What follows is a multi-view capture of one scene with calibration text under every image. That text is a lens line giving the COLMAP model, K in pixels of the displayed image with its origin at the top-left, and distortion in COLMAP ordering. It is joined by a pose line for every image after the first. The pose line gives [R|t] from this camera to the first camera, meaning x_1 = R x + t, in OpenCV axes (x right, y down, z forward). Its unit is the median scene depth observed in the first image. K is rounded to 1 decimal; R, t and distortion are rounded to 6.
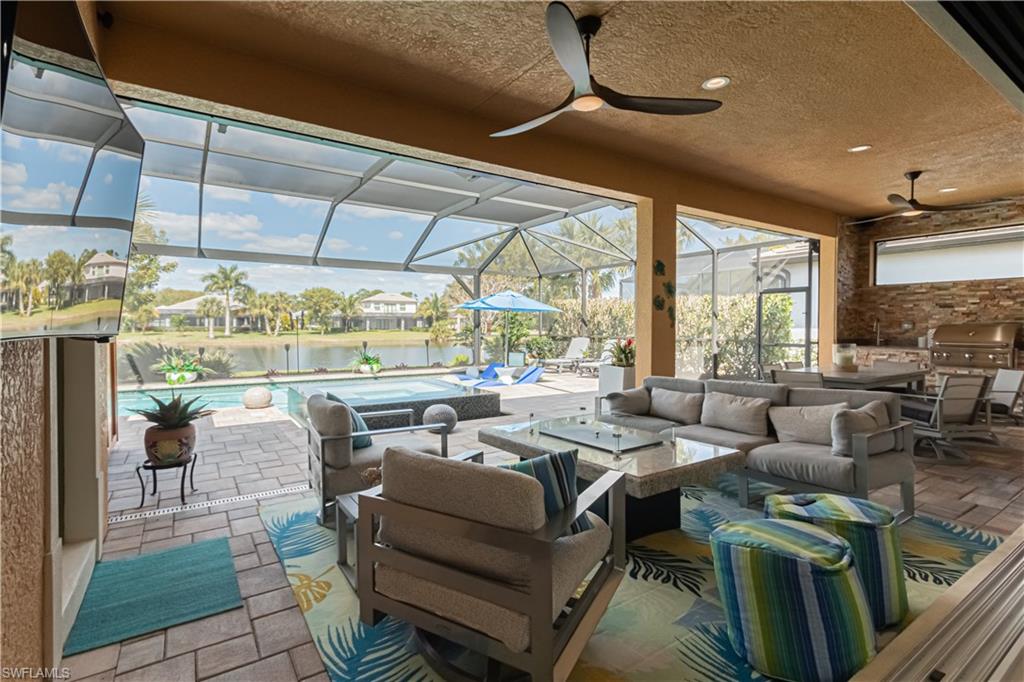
lens RADIAL K [[466.5, 0, 511.2], [0, 466.5, 336.0], [0, 0, 1]] dist [0.005453, -0.003516]
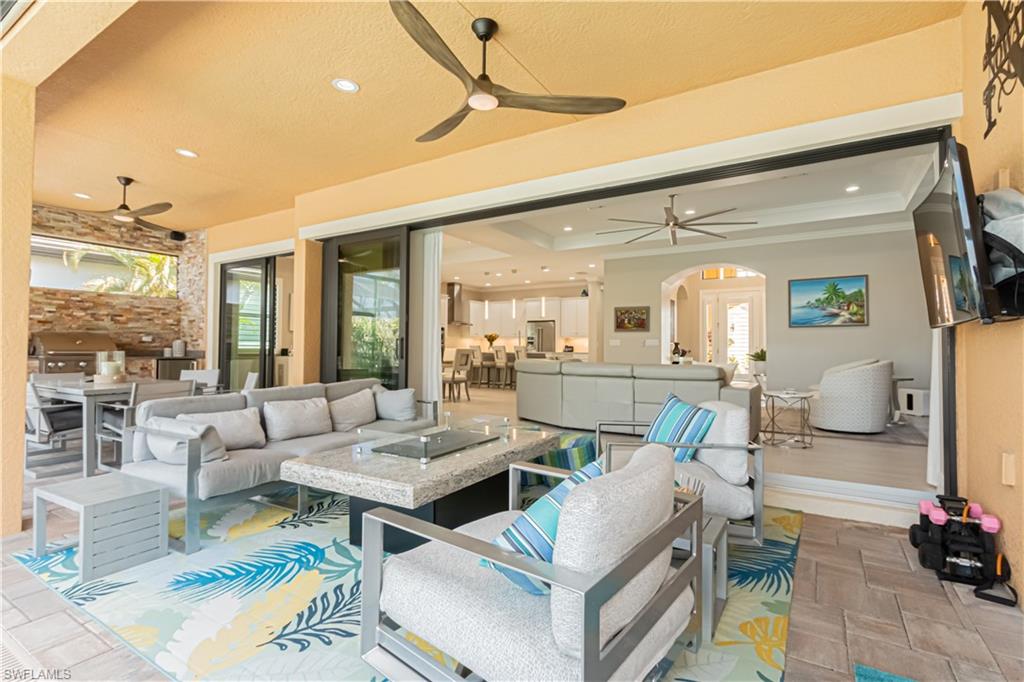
lens RADIAL K [[496.9, 0, 485.6], [0, 496.9, 339.4], [0, 0, 1]] dist [0.007843, 0.000370]
pose [[-0.364893, 0.016614, 0.930901, -0.197049], [0.009563, 0.999855, -0.014096, 0.007389], [-0.931000, 0.003758, -0.364999, 0.326346]]
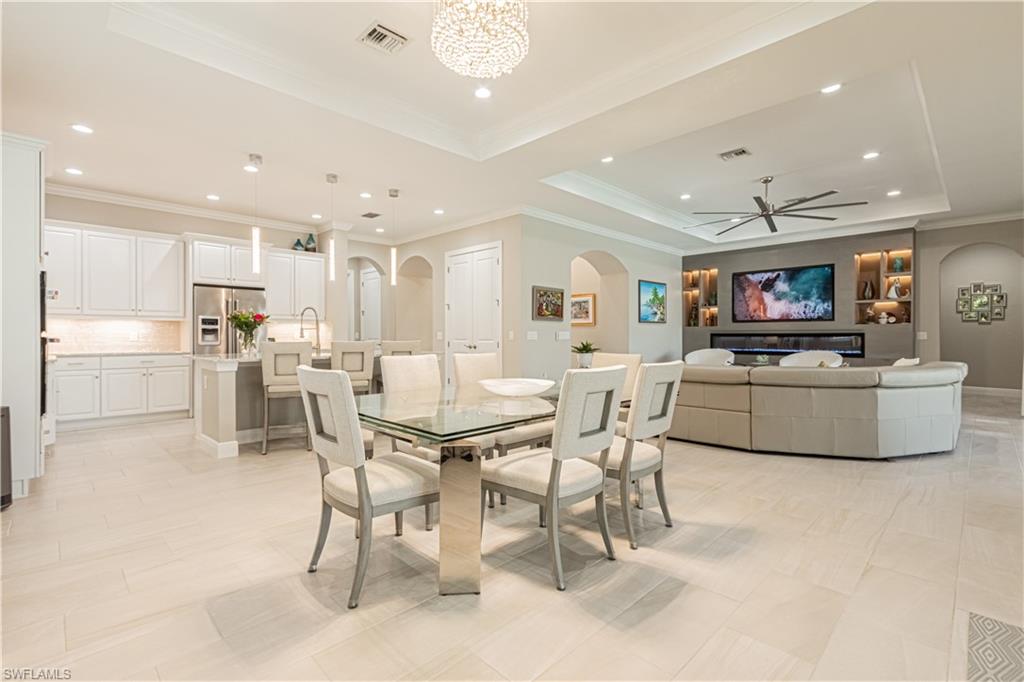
lens RADIAL K [[466.5, 0, 499.3], [0, 466.5, 335.9], [0, 0, 1]] dist [0.005453, -0.003516]
pose [[-0.985787, -0.002067, -0.167989, 0.650250], [-0.005481, 0.999788, 0.019860, -0.007264], [0.167912, 0.020498, -0.985589, 0.361439]]
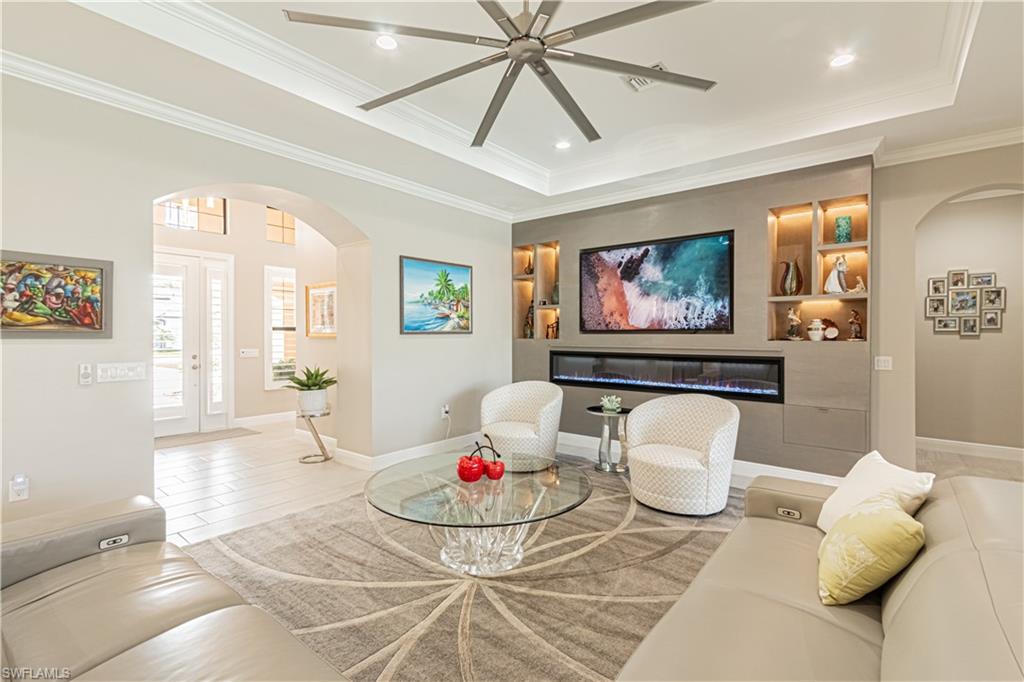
lens RADIAL K [[466.5, 0, 500.0], [0, 466.5, 336.9], [0, 0, 1]] dist [0.005453, -0.003516]
pose [[-0.963277, -0.002171, -0.268500, 0.331249], [-0.008941, 0.999672, 0.023993, -0.023180], [0.268360, 0.025512, -0.962981, 0.078438]]
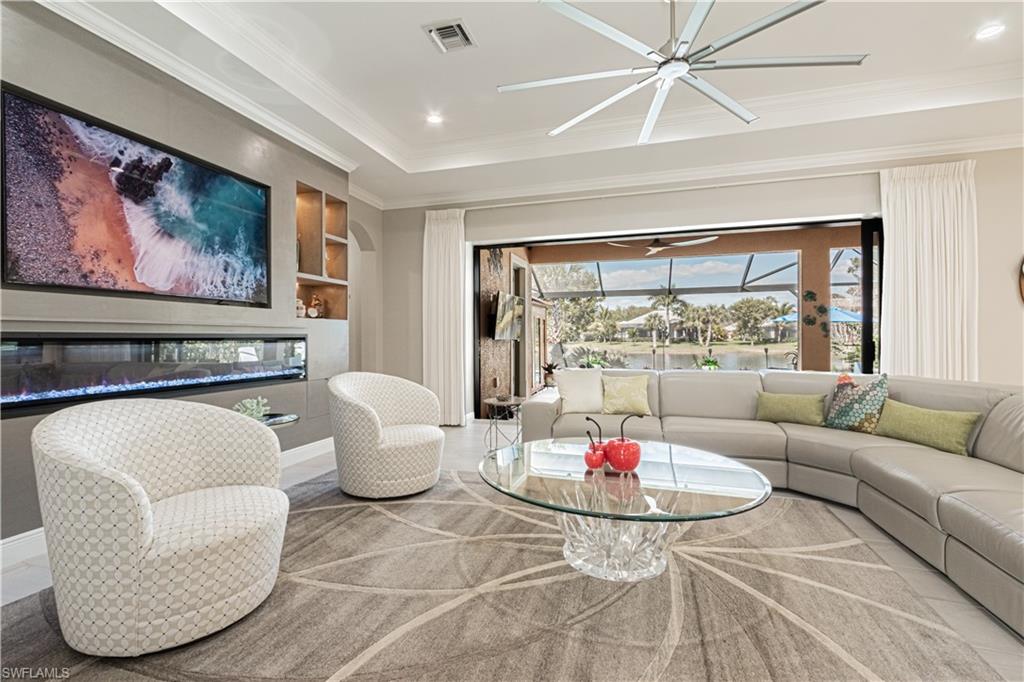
lens RADIAL K [[466.5, 0, 502.2], [0, 466.5, 338.6], [0, 0, 1]] dist [0.005453, -0.003516]
pose [[0.614916, -0.004181, -0.788582, 0.401472], [-0.009009, 0.999883, -0.012326, 0.005172], [0.788541, 0.014684, 0.614806, -0.308301]]
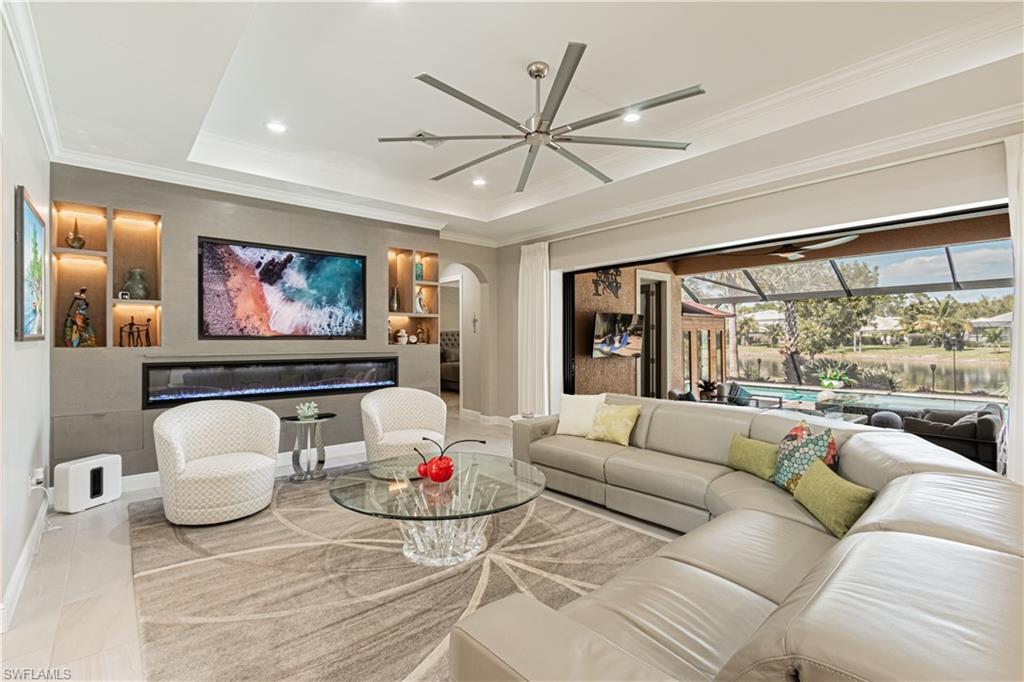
lens RADIAL K [[466.5, 0, 503.0], [0, 466.5, 337.9], [0, 0, 1]] dist [0.005453, -0.003516]
pose [[0.099020, -0.006389, -0.995065, 0.530692], [-0.017552, 0.999813, -0.008166, -0.018640], [0.994931, 0.018274, 0.098890, -0.144878]]
